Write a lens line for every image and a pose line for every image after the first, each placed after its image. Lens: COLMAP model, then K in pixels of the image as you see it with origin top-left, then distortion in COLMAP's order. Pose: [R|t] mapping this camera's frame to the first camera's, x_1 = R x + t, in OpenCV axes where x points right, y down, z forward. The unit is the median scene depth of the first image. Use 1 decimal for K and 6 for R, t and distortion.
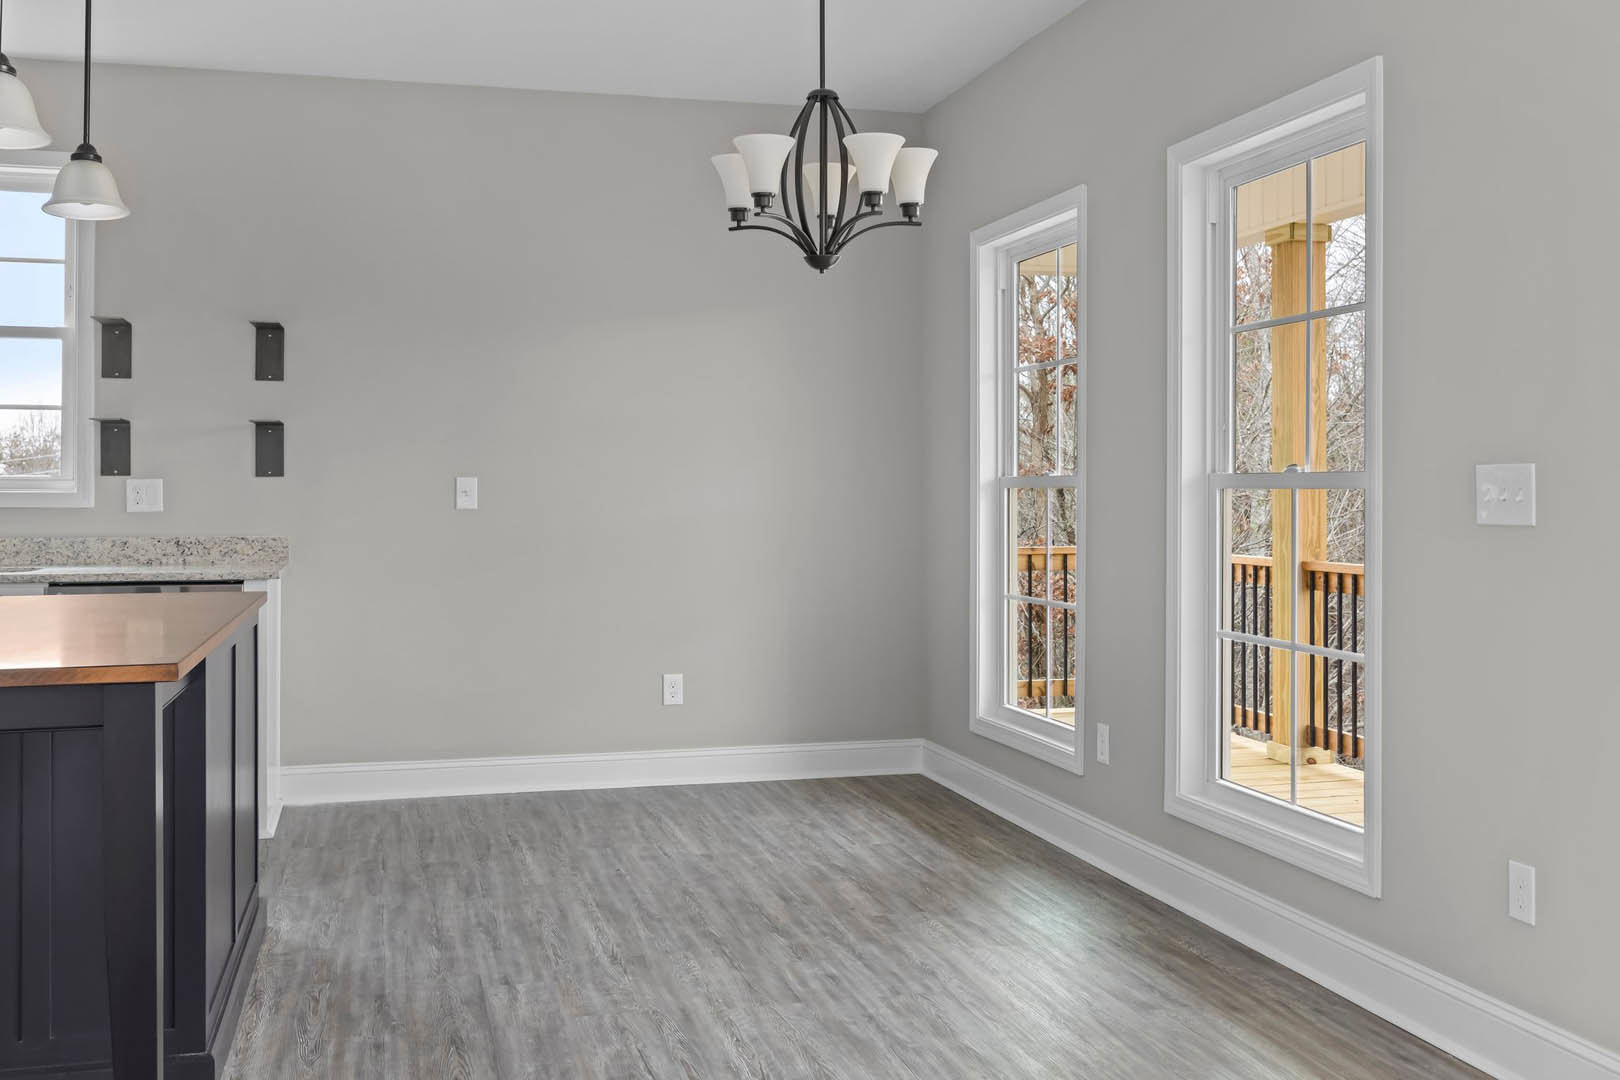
lens RADIAL K [[1566.4, 0, 814.9], [0, 1566.4, 535.5], [0, 0, 1]] dist [0.006957, 0.000000]
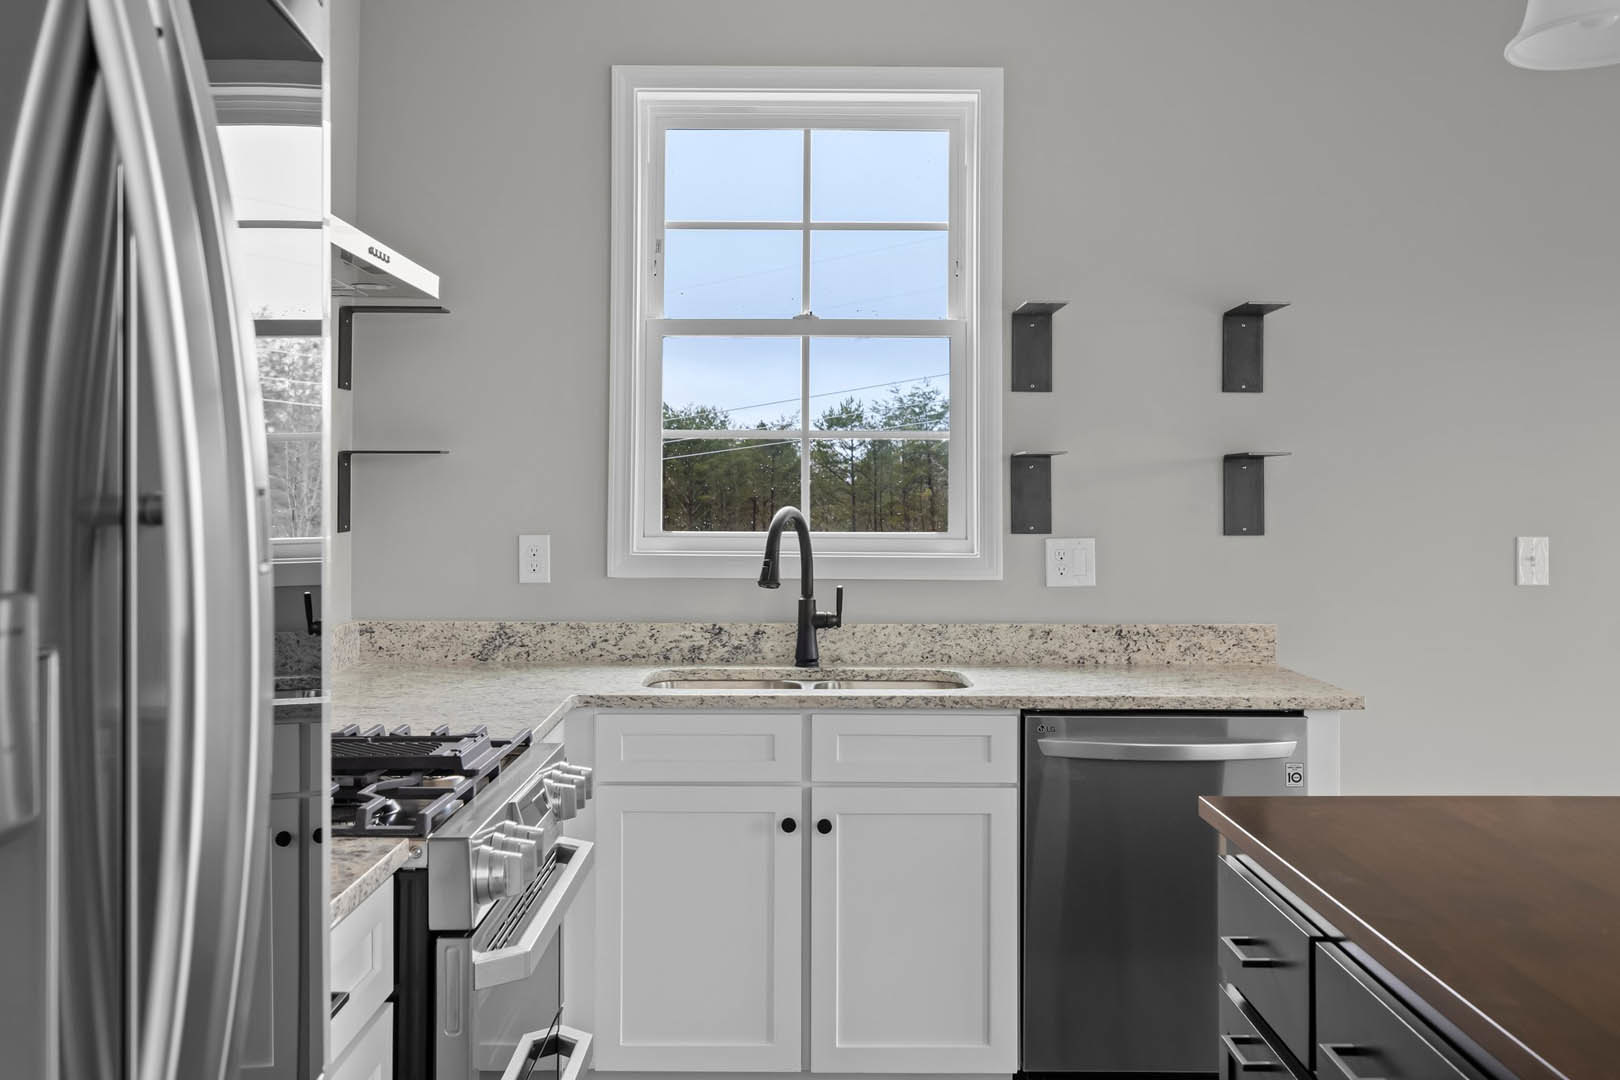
lens RADIAL K [[1566.4, 0, 811.0], [0, 1566.4, 537.1], [0, 0, 1]] dist [0.006957, 0.000000]
pose [[0.966583, 0.009394, -0.256181, -0.362063], [-0.009987, 0.999950, -0.001014, -0.034955], [0.256158, 0.003538, 0.966628, 0.309972]]
